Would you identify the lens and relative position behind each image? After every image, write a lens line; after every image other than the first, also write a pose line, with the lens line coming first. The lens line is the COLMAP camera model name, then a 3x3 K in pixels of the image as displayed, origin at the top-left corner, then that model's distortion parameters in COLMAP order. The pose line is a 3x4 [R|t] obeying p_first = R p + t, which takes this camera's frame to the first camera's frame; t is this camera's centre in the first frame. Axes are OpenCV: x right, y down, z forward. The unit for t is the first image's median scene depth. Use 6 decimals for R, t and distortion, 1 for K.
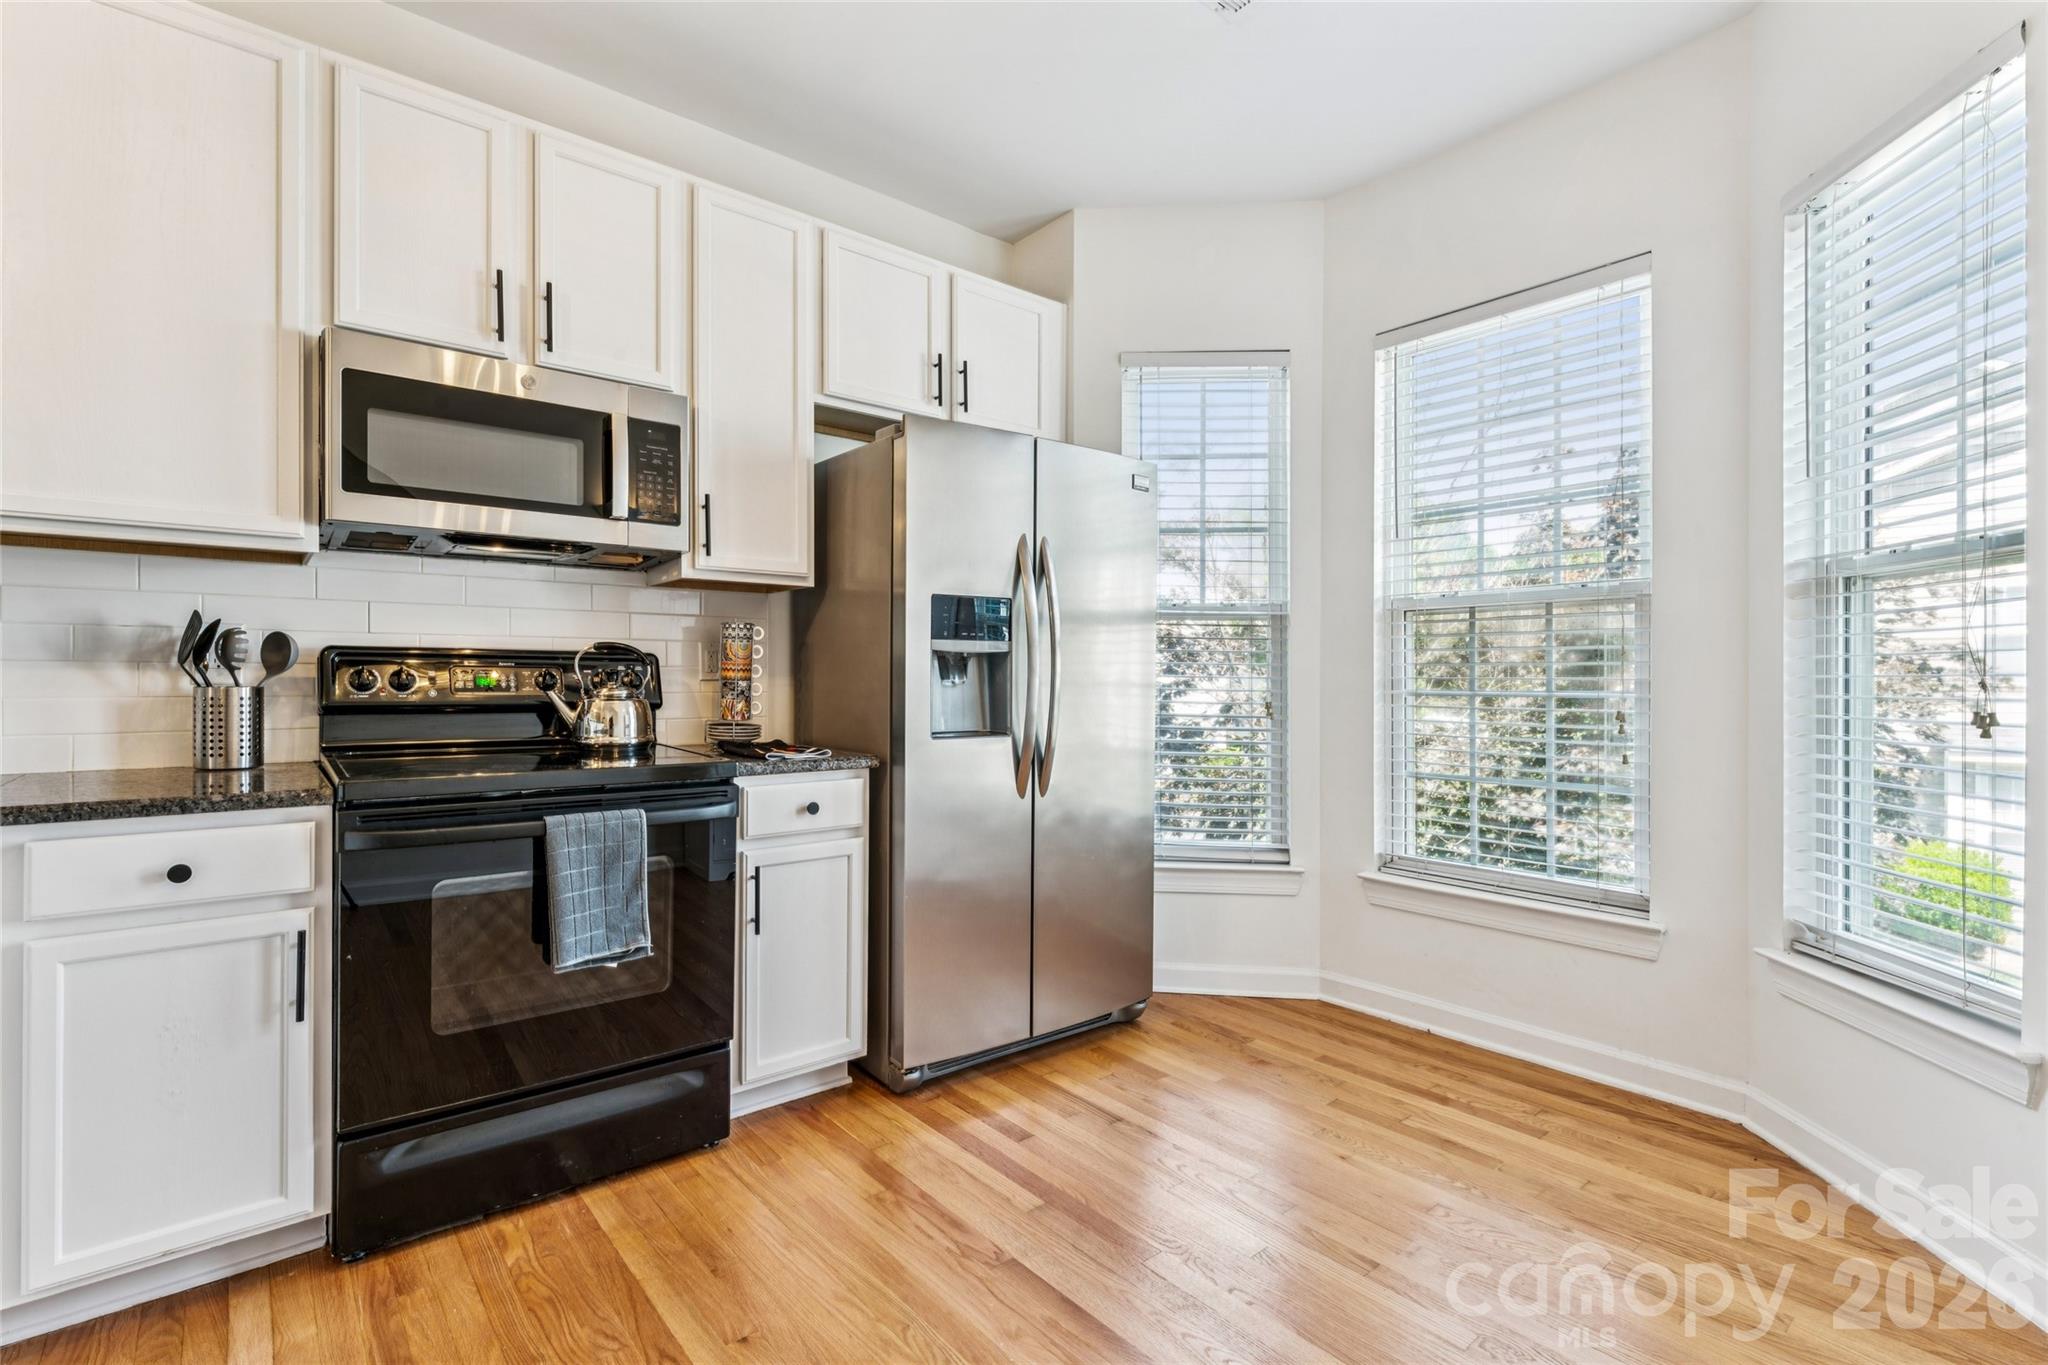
lens RADIAL K [[932.1, 0, 1020.0], [0, 932.1, 673.4], [0, 0, 1]] dist [-0.004731, 0.001079]
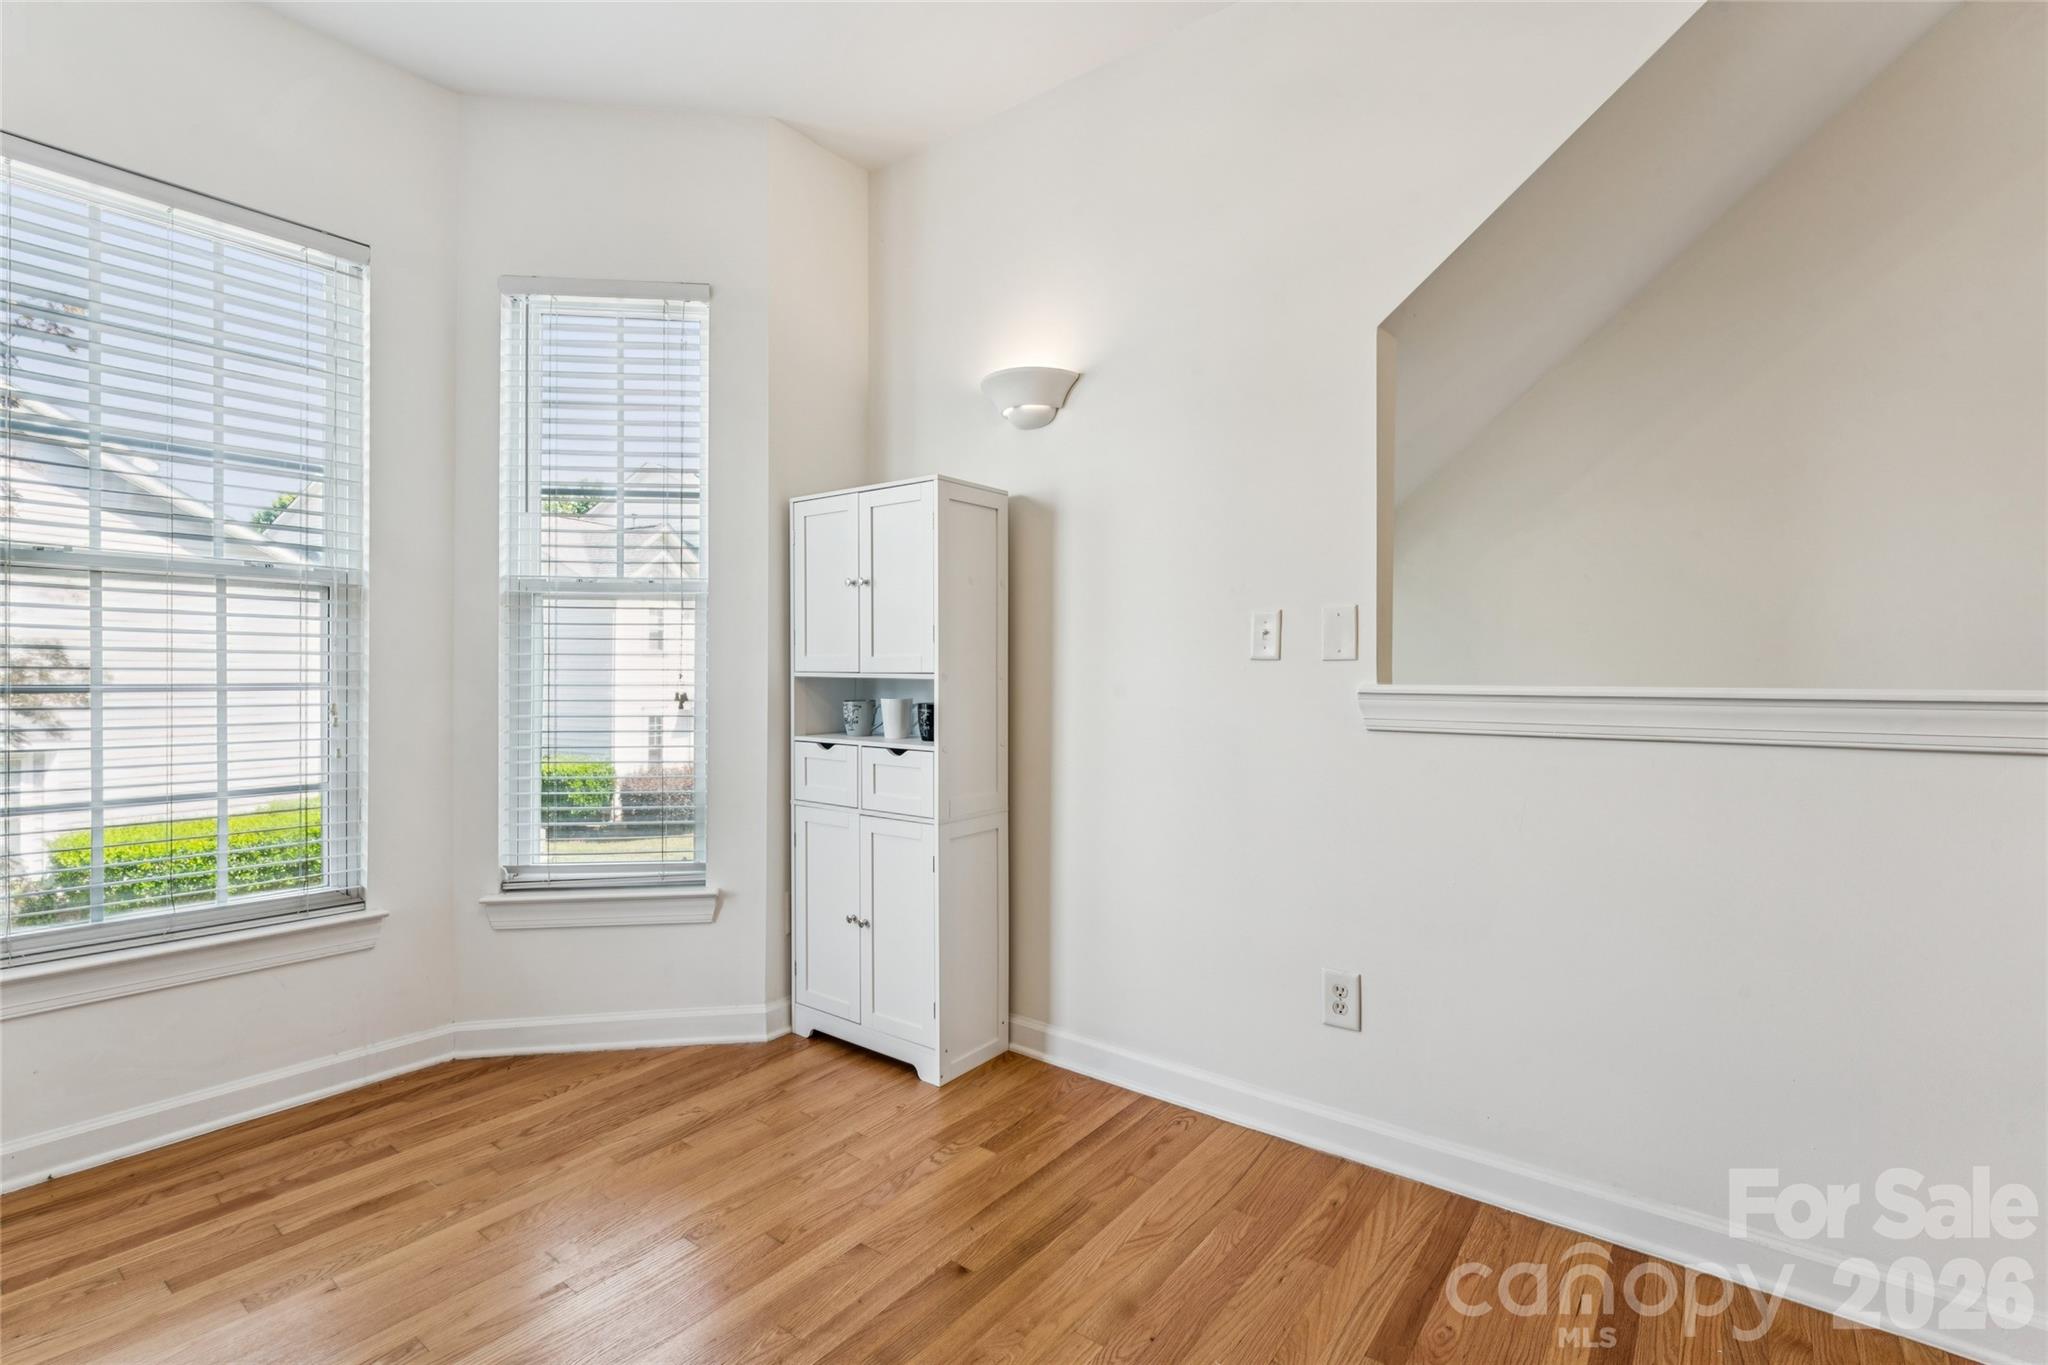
lens RADIAL K [[932.1, 0, 1012.2], [0, 932.1, 671.2], [0, 0, 1]] dist [-0.004731, 0.001079]
pose [[-0.206899, 0.000607, 0.978362, -0.463606], [-0.009807, 0.999948, -0.002694, 0.002940], [-0.978313, -0.010152, -0.206882, 0.539868]]
